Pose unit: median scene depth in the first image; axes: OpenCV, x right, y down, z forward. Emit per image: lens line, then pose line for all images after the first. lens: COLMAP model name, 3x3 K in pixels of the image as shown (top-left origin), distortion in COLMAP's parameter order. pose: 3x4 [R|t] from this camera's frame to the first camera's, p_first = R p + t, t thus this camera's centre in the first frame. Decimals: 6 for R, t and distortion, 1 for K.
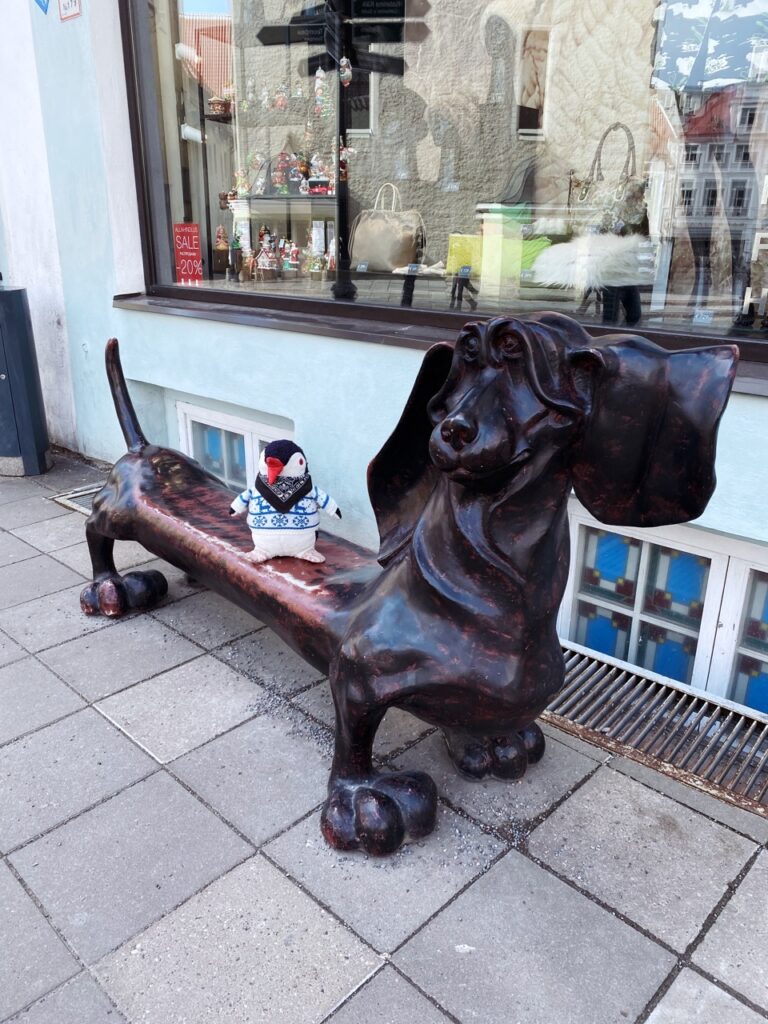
lens RADIAL K [[793.4, 0, 395.7], [0, 793.4, 510.0], [0, 0, 1]] dist [0.038295, -0.035681]
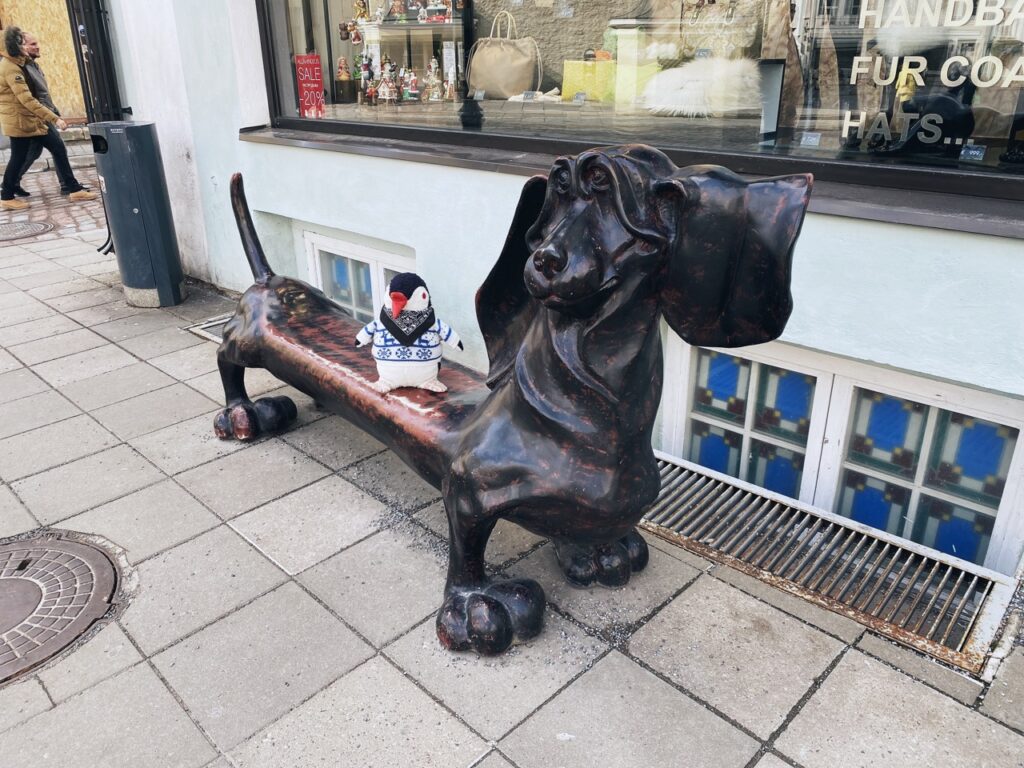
lens RADIAL K [[793.8, 0, 512.8], [0, 793.8, 370.1], [0, 0, 1]] dist [0.058631, -0.081022]
pose [[0.999489, -0.014755, -0.028361, 0.038118], [0.016023, 0.998858, 0.045012, -0.000806], [0.027664, -0.045444, 0.998584, -0.049756]]
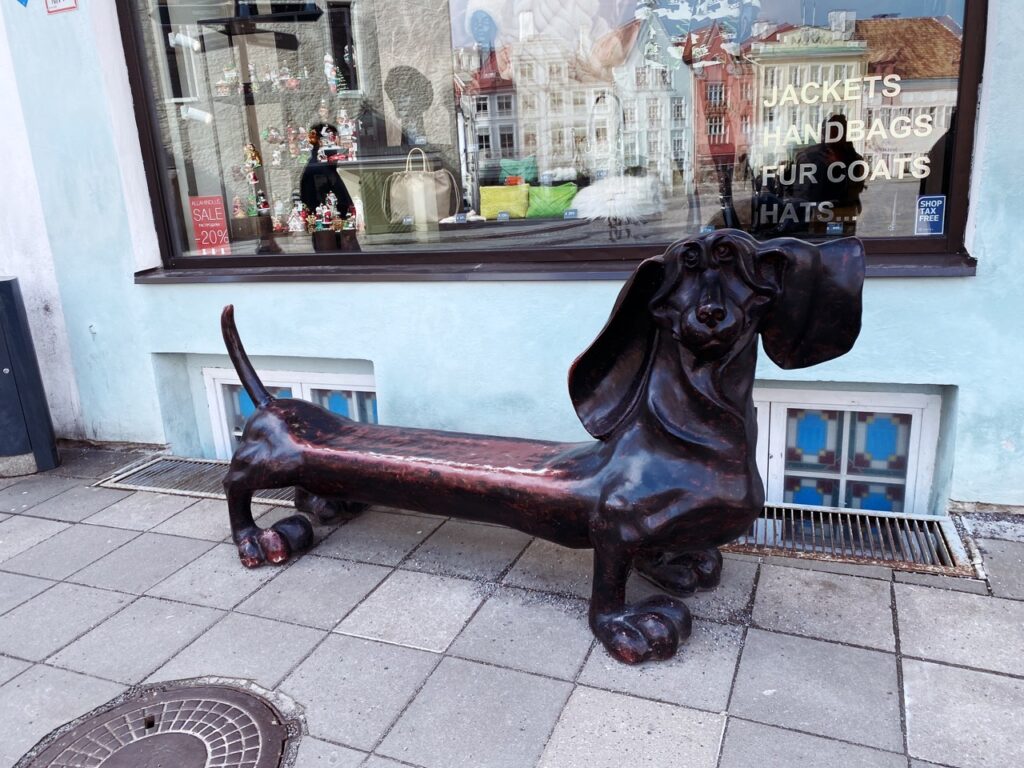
lens RADIAL K [[785.9, 0, 512.0], [0, 785.9, 384.0], [0, 0, 1]] dist [0.044156, -0.053971]
pose [[0.930386, -0.158739, 0.330429, -0.483361], [0.186829, 0.980860, -0.054843, 0.021827], [-0.315399, 0.112759, 0.942236, -0.128906]]
